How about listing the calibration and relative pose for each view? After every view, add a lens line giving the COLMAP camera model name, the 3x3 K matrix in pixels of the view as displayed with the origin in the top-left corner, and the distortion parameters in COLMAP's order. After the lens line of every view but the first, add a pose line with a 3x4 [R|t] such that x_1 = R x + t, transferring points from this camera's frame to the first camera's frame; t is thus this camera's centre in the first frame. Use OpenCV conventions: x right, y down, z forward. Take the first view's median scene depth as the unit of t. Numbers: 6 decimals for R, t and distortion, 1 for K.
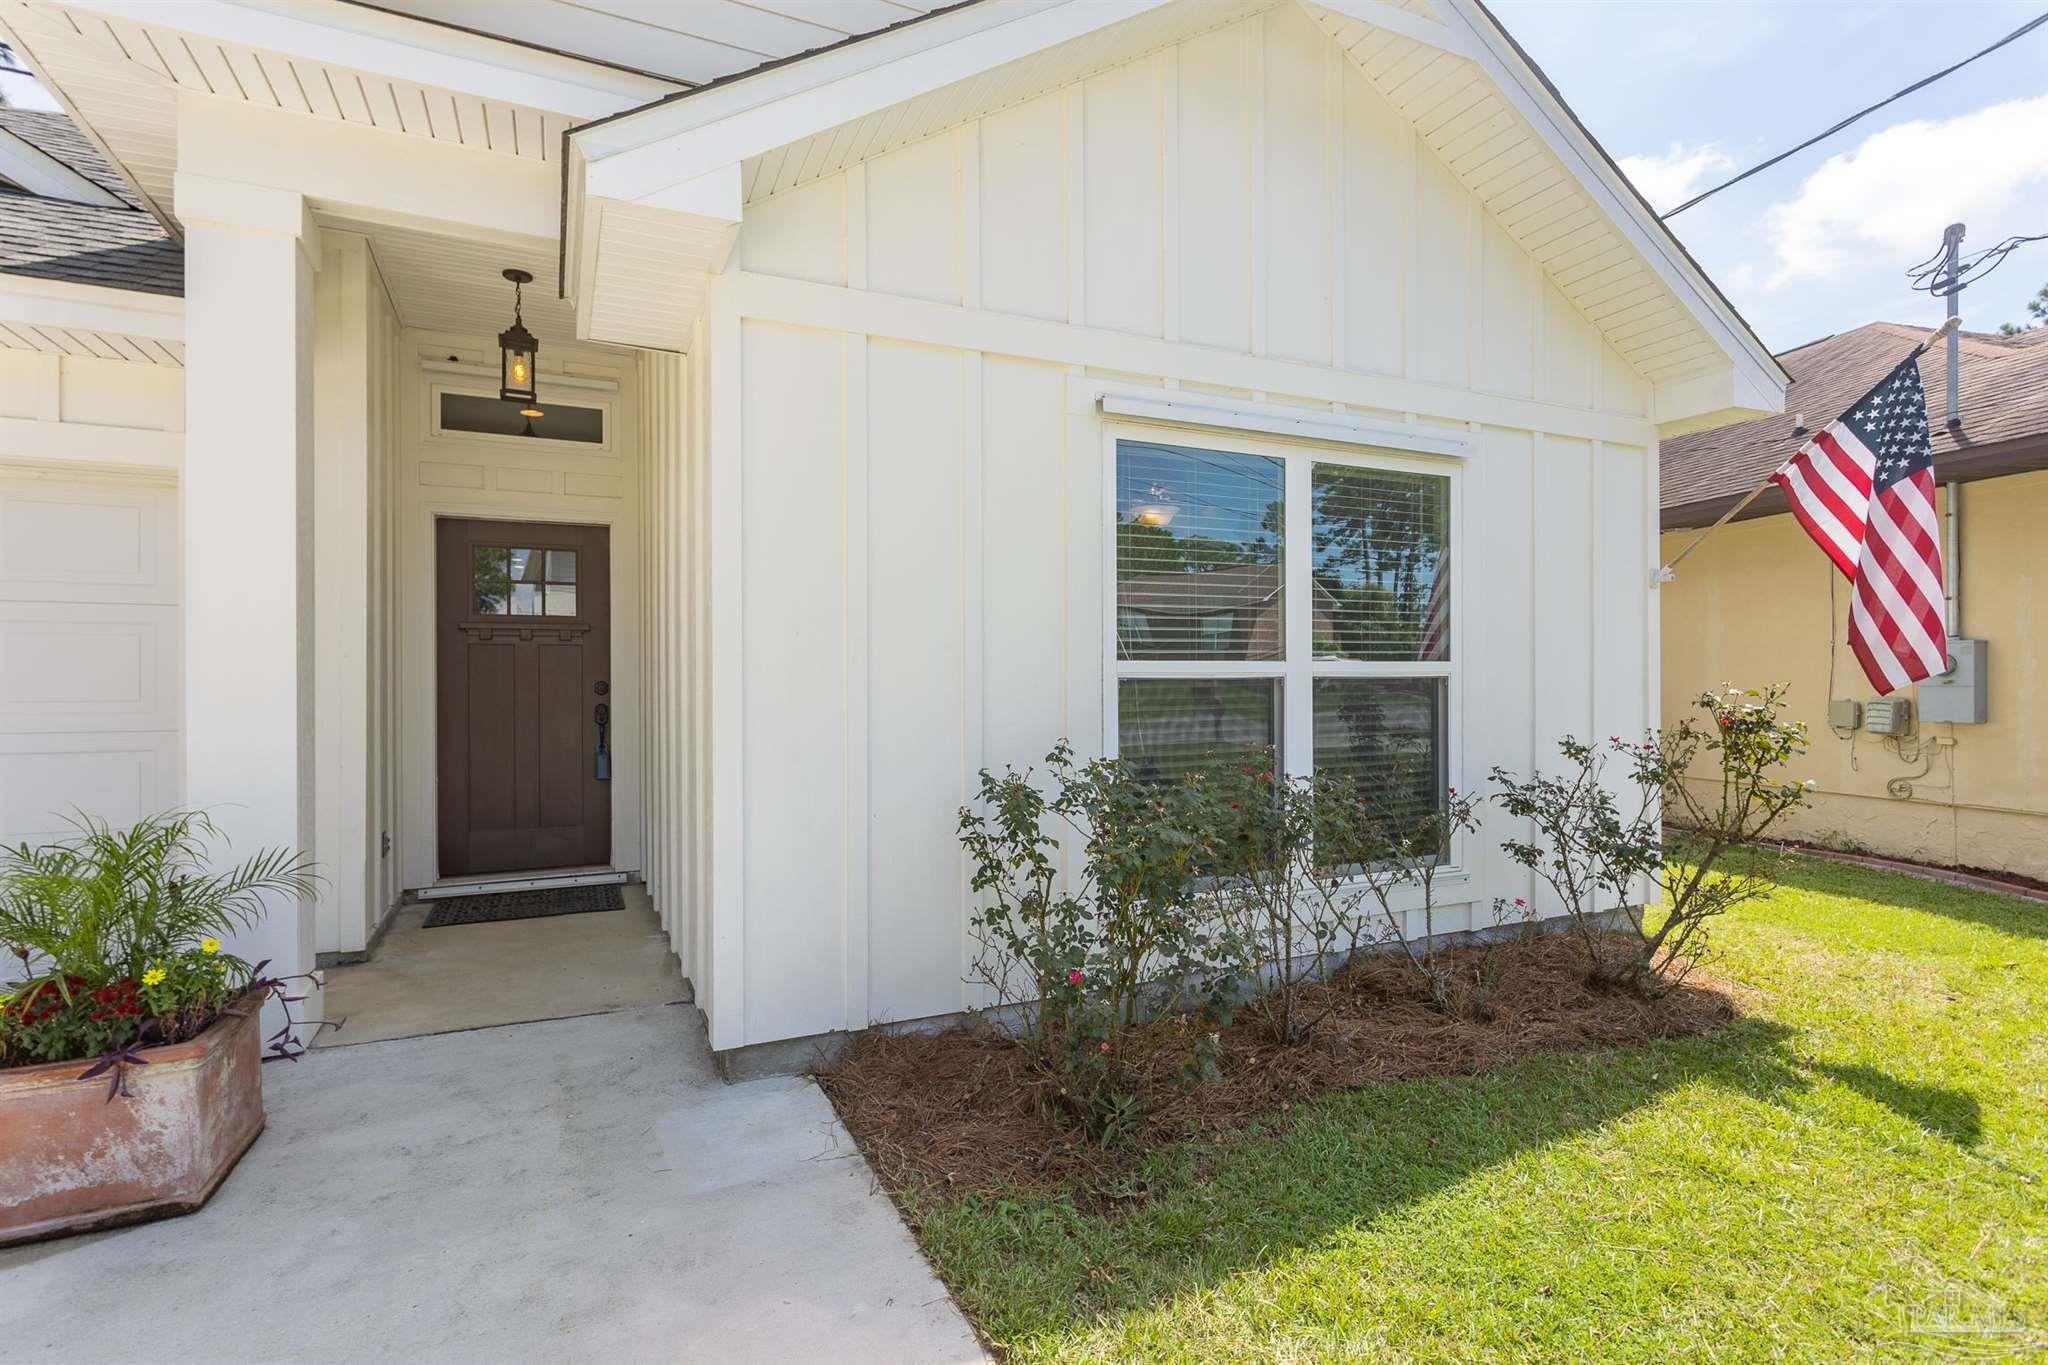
lens RADIAL K [[979.6, 0, 1023.7], [0, 979.6, 677.9], [0, 0, 1]] dist [0.001094, 0.001796]
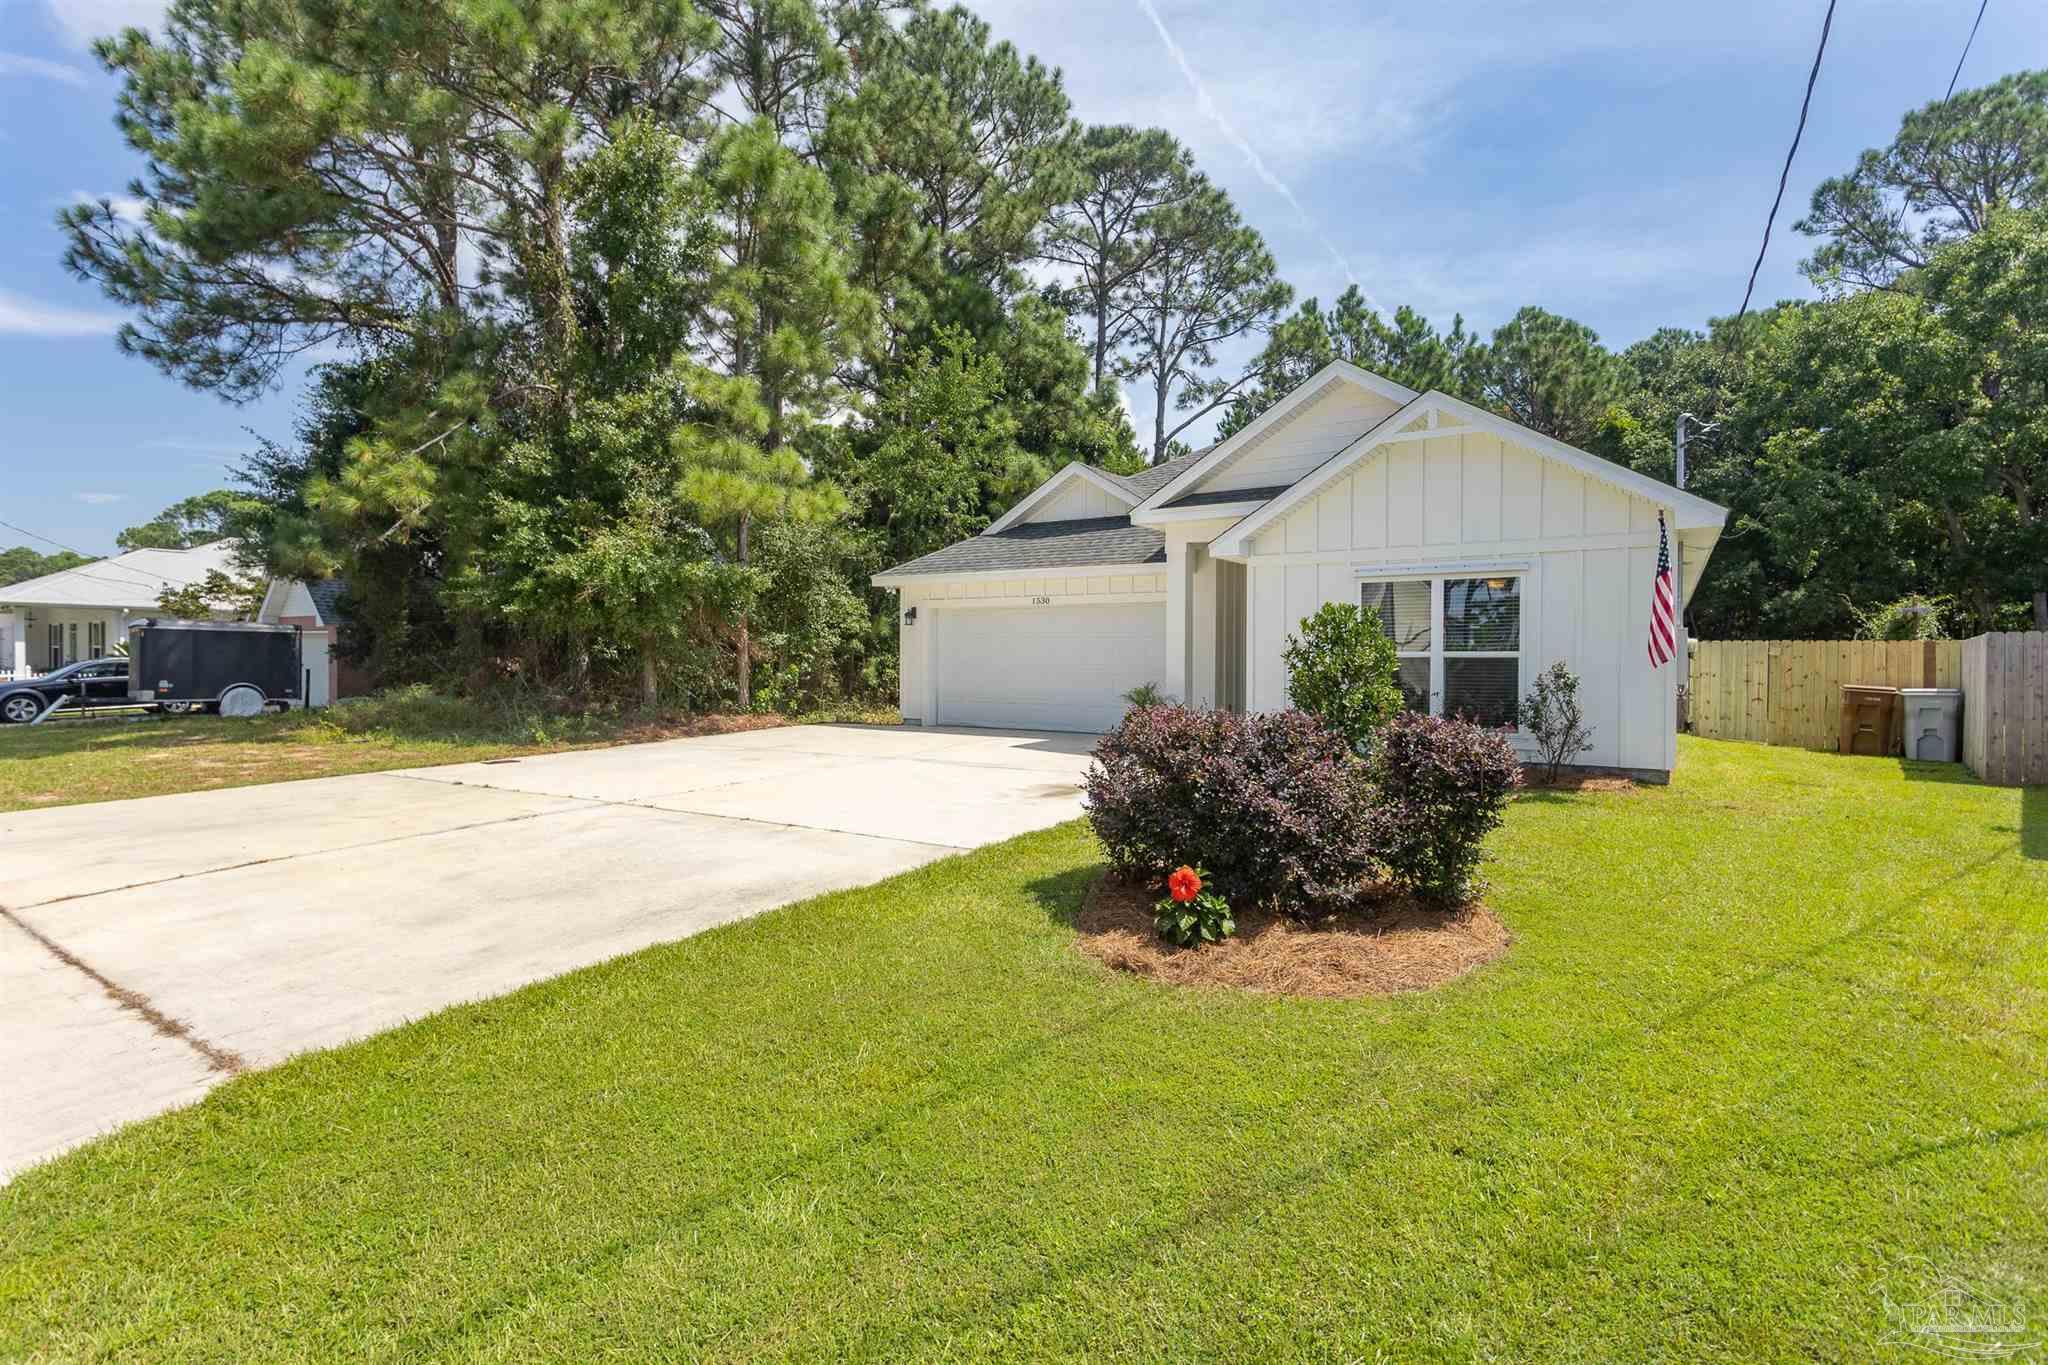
lens RADIAL K [[979.6, 0, 1023.7], [0, 979.6, 677.9], [0, 0, 1]] dist [0.001094, 0.001796]
pose [[0.525634, 0.023632, -0.850383, 2.568888], [-0.004761, 0.999680, 0.024838, -0.008074], [0.850698, -0.009007, 0.525578, -1.872575]]
